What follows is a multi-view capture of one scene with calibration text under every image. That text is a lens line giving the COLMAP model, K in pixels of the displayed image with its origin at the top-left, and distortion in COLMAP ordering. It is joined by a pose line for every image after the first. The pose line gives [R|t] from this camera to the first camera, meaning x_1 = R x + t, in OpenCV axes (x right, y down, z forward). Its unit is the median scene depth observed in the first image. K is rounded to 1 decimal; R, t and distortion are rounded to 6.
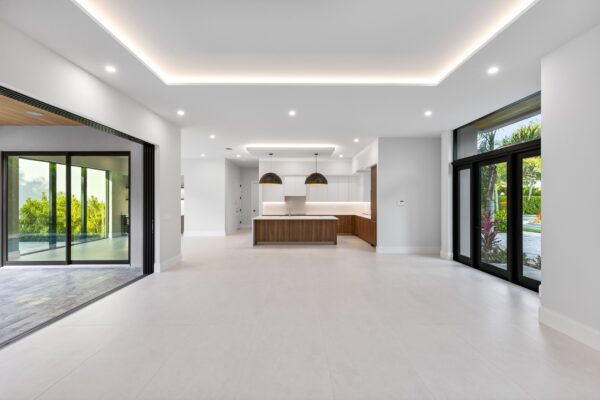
lens RADIAL K [[271.7, 0, 300.0], [0, 271.7, 200.0], [0, 0, 1]] dist [0.000817, -0.000080]
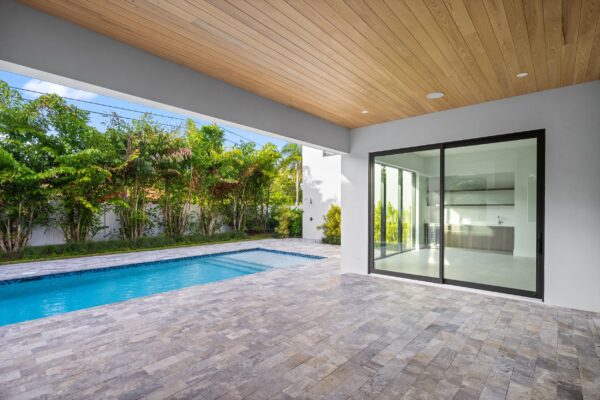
lens RADIAL K [[293.2, 0, 299.0], [0, 293.2, 208.8], [0, 0, 1]] dist [-0.001606, -0.000186]
pose [[0.747192, 0.003968, -0.664596, -0.421622], [-0.005688, 0.999984, -0.000424, 0.013894], [0.664583, 0.004097, 0.747203, 0.048040]]
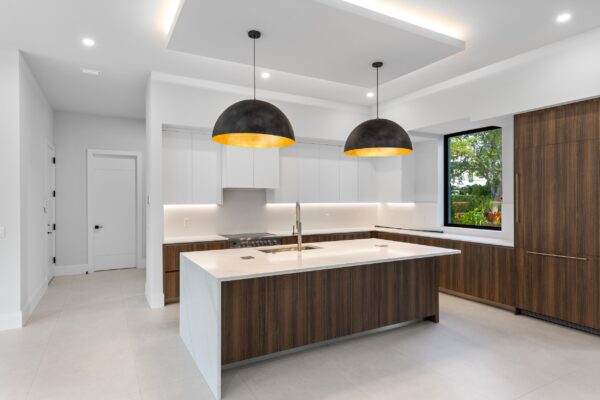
lens RADIAL K [[348.8, 0, 300.0], [0, 348.8, 200.0], [0, 0, 1]] dist [0.009246, 0.000932]
pose [[0.877471, -0.003581, 0.479616, -0.247098], [0.002623, 0.999993, 0.002669, 0.001175], [-0.479623, -0.001084, 0.877474, 0.683606]]
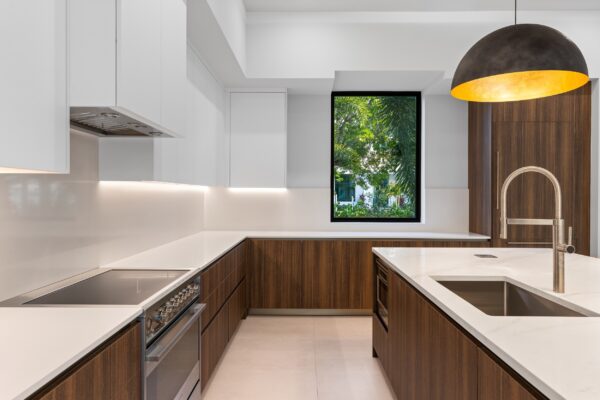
lens RADIAL K [[423.3, 0, 316.9], [0, 423.3, 201.7], [0, 0, 1]] dist [0.002647, 0.000824]
pose [[0.024509, -0.017161, 0.999552, -0.250139], [-0.004554, 0.999840, 0.017278, 0.017710], [-0.999689, -0.004975, 0.024426, 1.163888]]
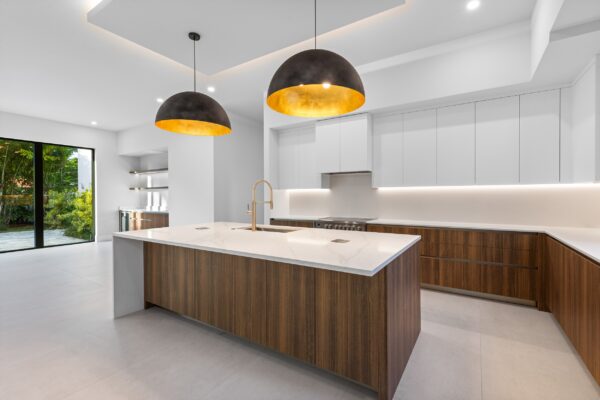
lens RADIAL K [[275.5, 0, 300.1], [0, 275.5, 196.9], [0, 0, 1]] dist [0.001025, 0.000022]
pose [[0.836507, -0.000664, -0.547955, 0.186239], [0.004538, 0.999973, 0.005716, 0.023098], [0.547937, -0.007268, 0.836488, 0.817947]]
